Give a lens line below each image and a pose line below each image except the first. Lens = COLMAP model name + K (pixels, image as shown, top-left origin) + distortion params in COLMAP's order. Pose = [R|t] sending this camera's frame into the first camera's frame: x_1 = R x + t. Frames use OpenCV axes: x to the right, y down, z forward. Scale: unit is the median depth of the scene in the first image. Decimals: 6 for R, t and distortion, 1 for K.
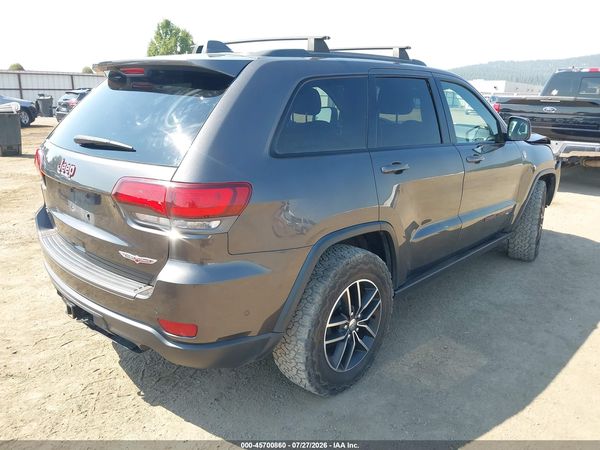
lens RADIAL K [[486.1, 0, 300.0], [0, 486.1, 225.0], [0, 0, 1]] dist [0.000100, -0.009027]
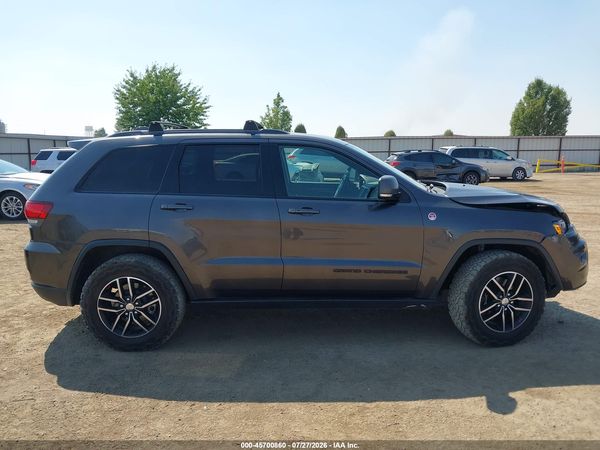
lens RADIAL K [[486.1, 0, 300.0], [0, 486.1, 225.0], [0, 0, 1]] dist [0.000100, -0.009027]
pose [[0.683464, 0.089711, -0.724451, 0.518351], [-0.173908, 0.983856, -0.042235, -0.024740], [0.708966, 0.154854, 0.688032, 0.100416]]
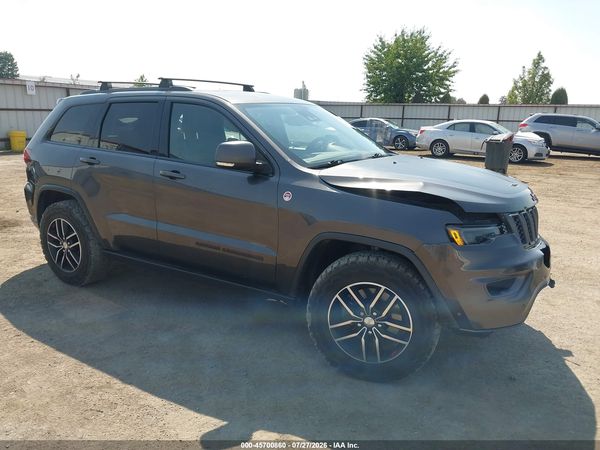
lens RADIAL K [[479.4, 0, 287.9], [0, 479.4, 217.1], [0, 0, 1]] dist [0.005549, 0.001459]
pose [[0.173346, 0.191420, -0.966079, 0.637198], [-0.271956, 0.952093, 0.139851, -0.117475], [0.946568, 0.238489, 0.217099, 0.457987]]
